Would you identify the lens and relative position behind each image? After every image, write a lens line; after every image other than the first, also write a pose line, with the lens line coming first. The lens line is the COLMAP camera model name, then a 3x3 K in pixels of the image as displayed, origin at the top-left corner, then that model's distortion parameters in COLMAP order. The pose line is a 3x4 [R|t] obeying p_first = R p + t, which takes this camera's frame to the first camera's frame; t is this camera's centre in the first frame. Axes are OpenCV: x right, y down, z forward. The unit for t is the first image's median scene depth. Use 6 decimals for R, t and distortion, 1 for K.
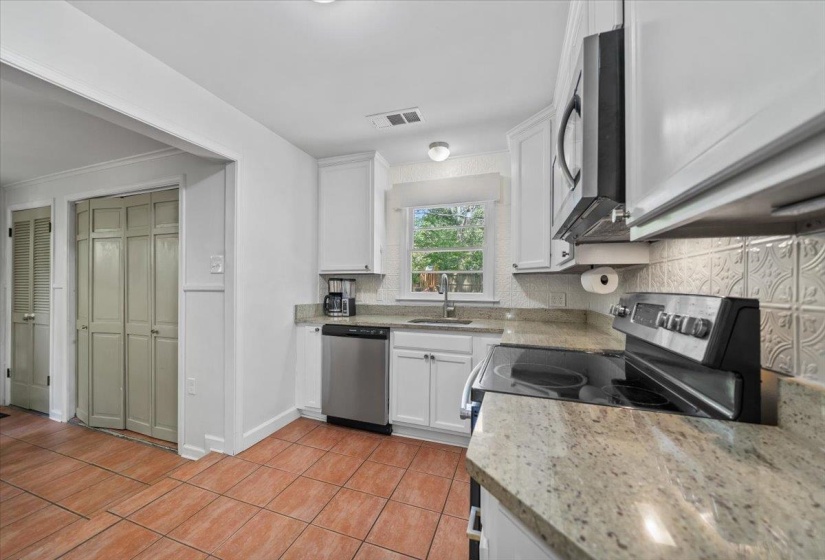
lens RADIAL K [[311.1, 0, 411.5], [0, 311.1, 285.3], [0, 0, 1]] dist [-0.002744, -0.000605]
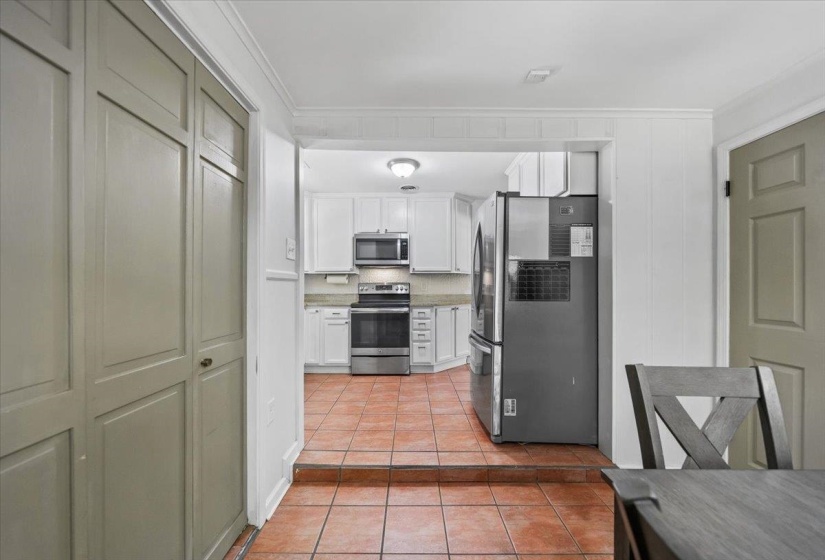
lens RADIAL K [[311.1, 0, 411.5], [0, 311.1, 285.3], [0, 0, 1]] dist [-0.002744, -0.000605]
pose [[-0.335372, 0.002573, 0.942082, -1.598780], [-0.004589, 0.999980, -0.004365, 0.035208], [-0.942074, -0.005787, -0.335354, 0.991945]]
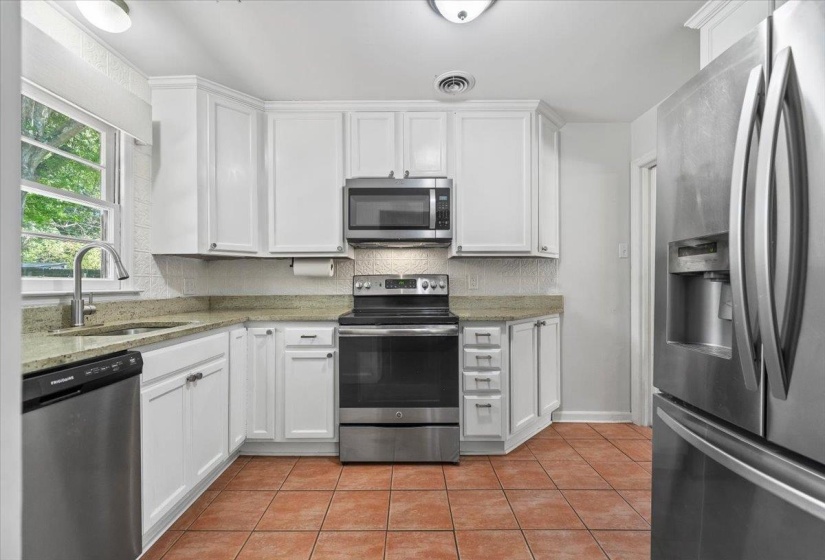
lens RADIAL K [[340.3, 0, 412.5], [0, 340.3, 280.0], [0, 0, 1]] dist [-0.001073, -0.000049]
pose [[-0.346279, 0.004729, 0.938120, -0.778329], [-0.002388, 0.999980, -0.005923, 0.036593], [-0.938129, -0.004291, -0.346261, 0.858130]]
